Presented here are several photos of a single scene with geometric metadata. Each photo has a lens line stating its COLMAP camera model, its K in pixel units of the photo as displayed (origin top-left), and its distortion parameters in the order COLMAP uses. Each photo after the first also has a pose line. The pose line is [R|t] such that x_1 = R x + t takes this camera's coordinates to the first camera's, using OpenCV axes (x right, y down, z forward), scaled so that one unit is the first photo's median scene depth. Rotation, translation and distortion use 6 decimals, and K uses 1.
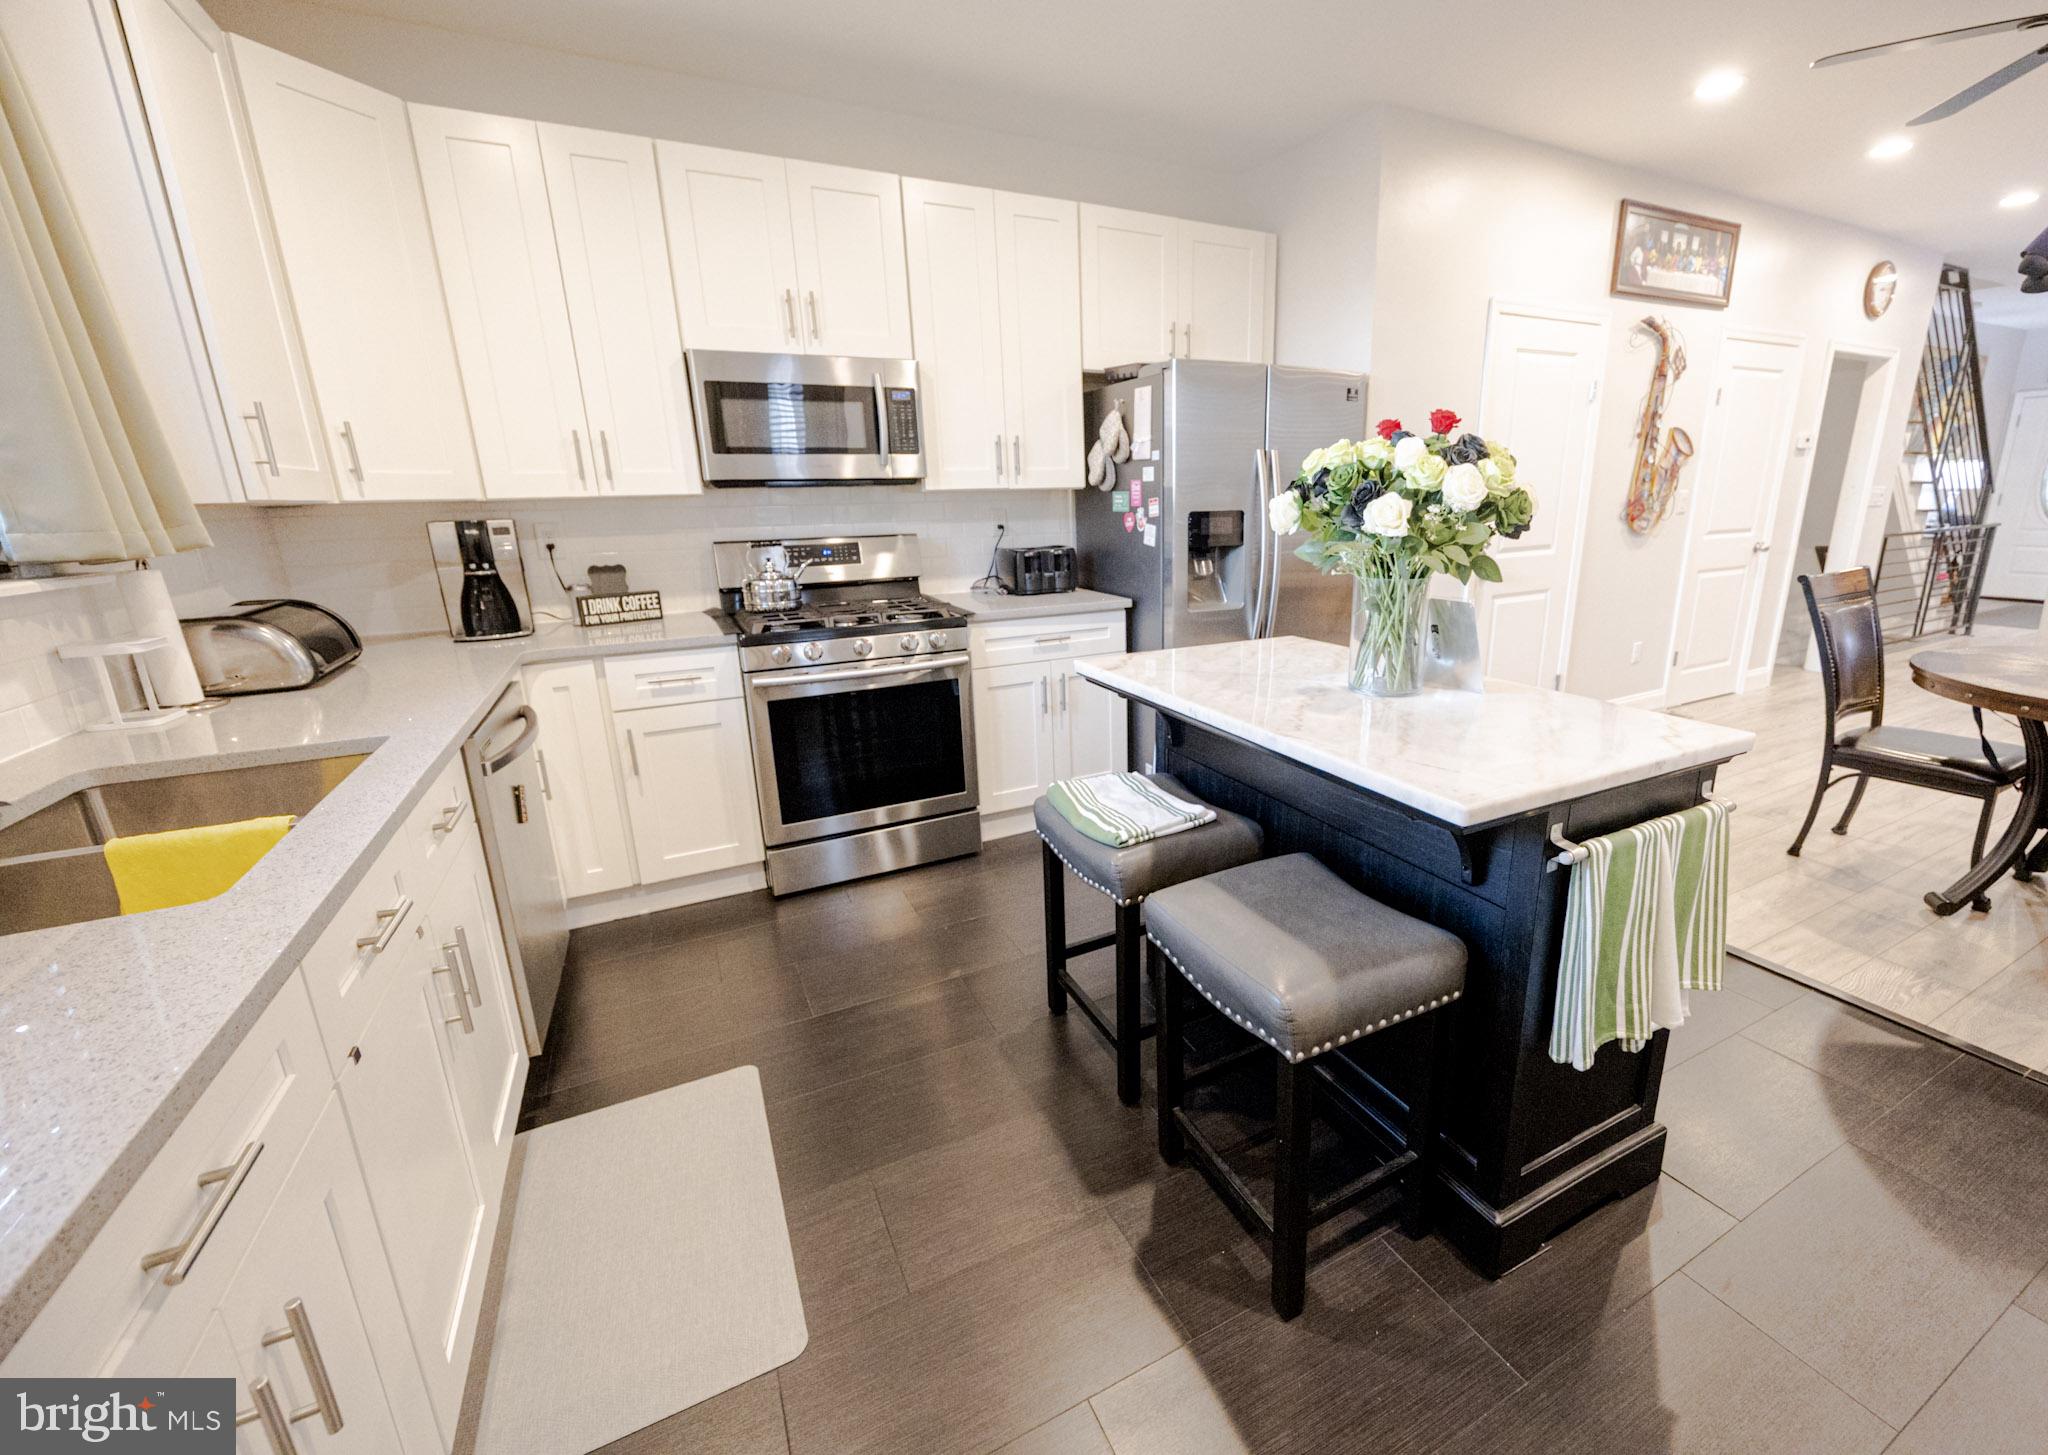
lens RADIAL K [[836.2, 0, 1114.2], [0, 836.2, 716.9], [0, 0, 1]] dist [-0.009231, 0.000389]
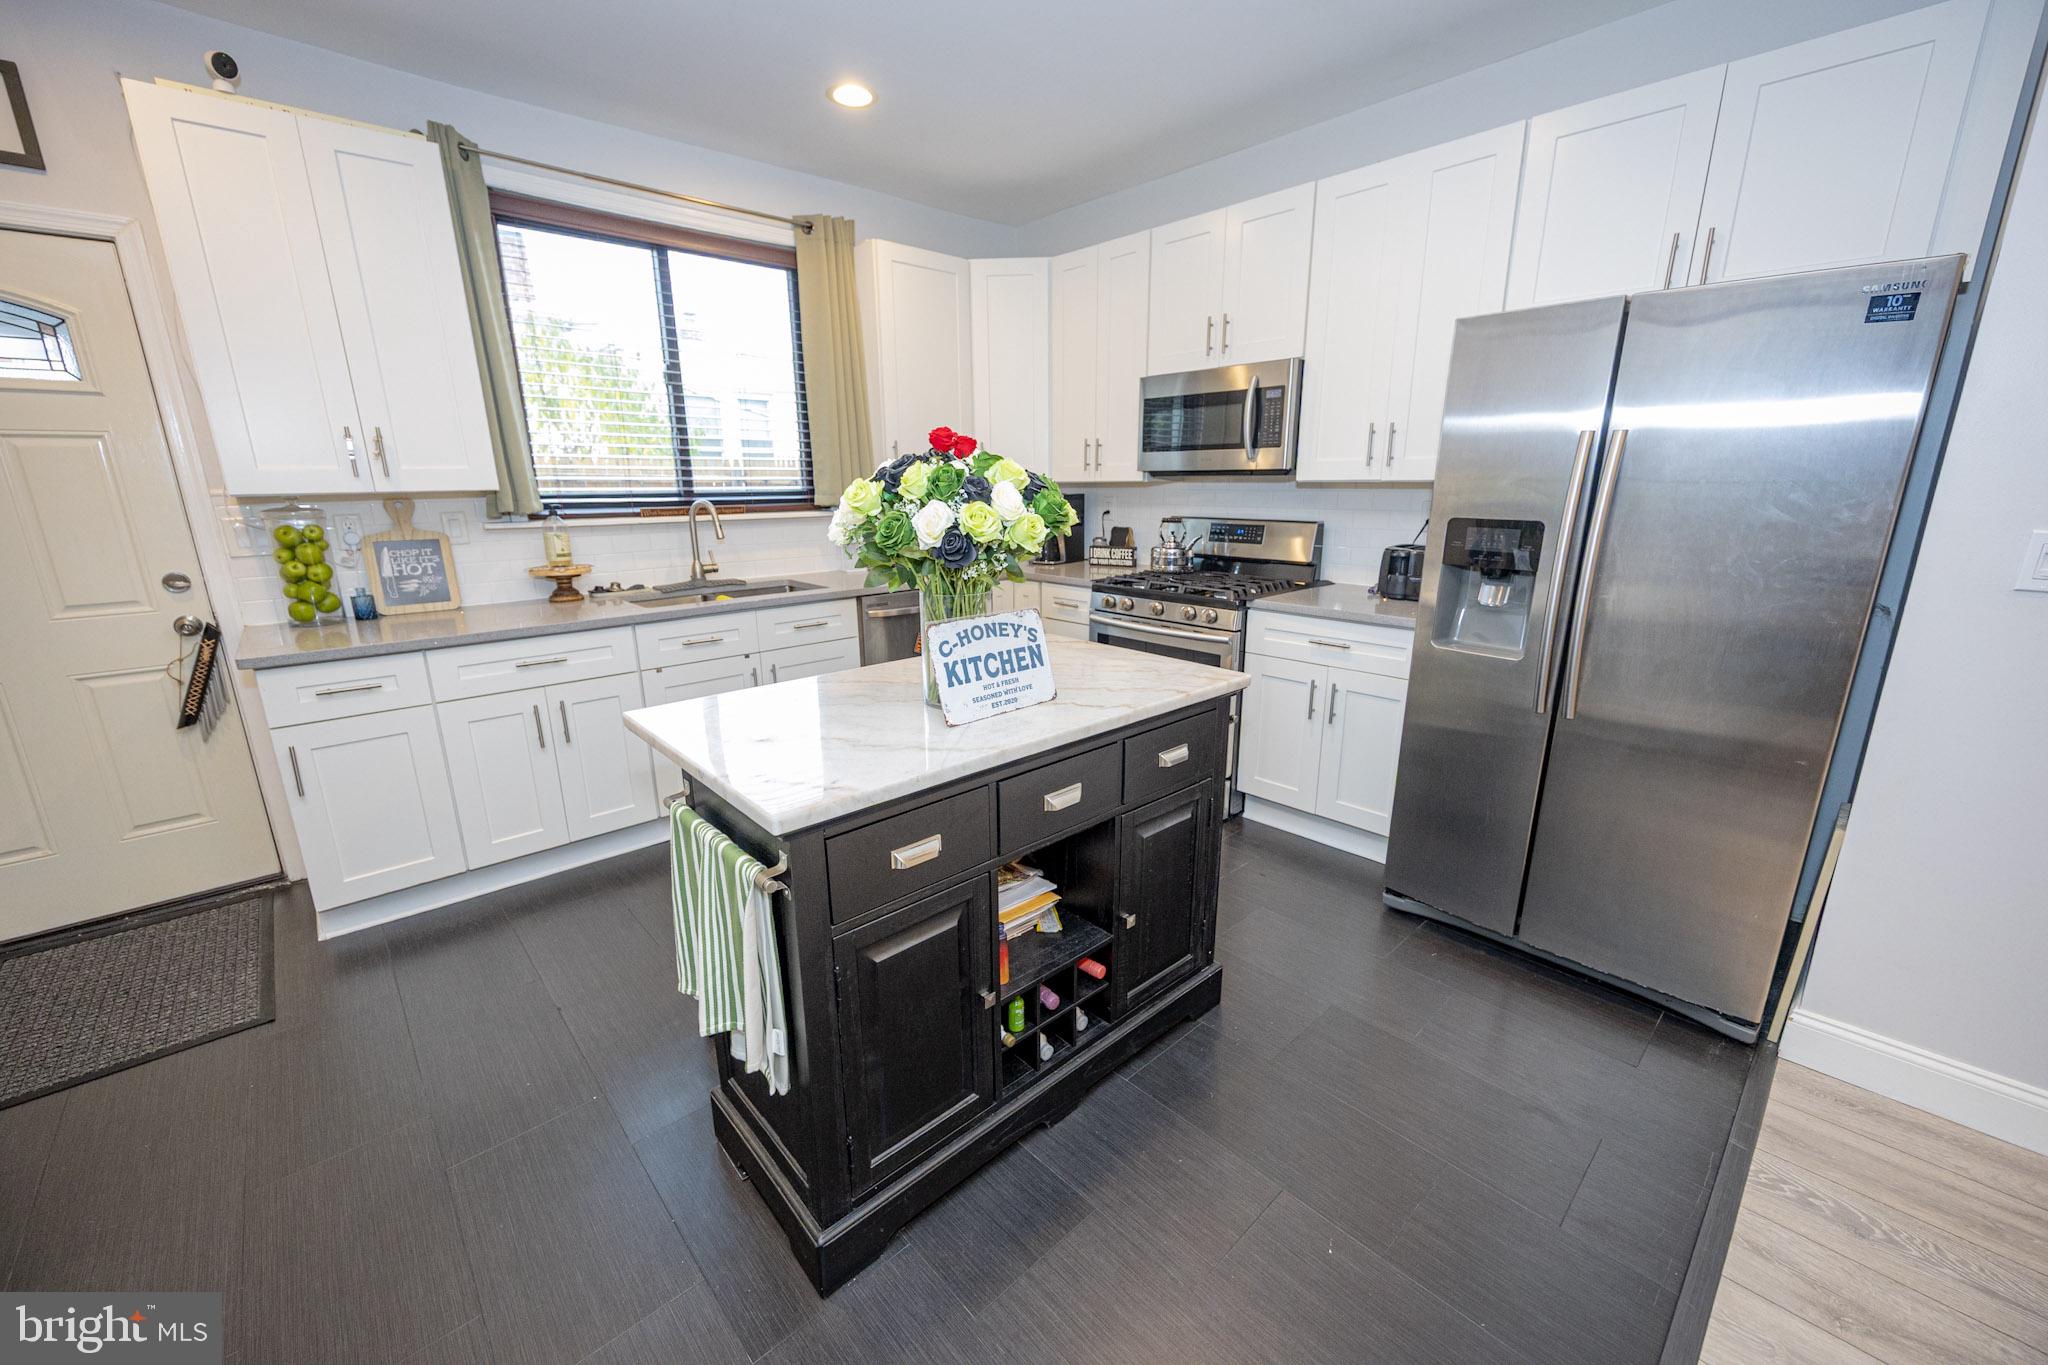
lens RADIAL K [[790.3, 0, 1023.0], [0, 790.3, 686.9], [0, 0, 1]] dist [-0.000673, -0.001040]
pose [[0.252781, 0.264849, -0.930568, 0.746320], [-0.245463, 0.947891, 0.203102, -0.158746], [0.935868, 0.177079, 0.304620, 0.470128]]
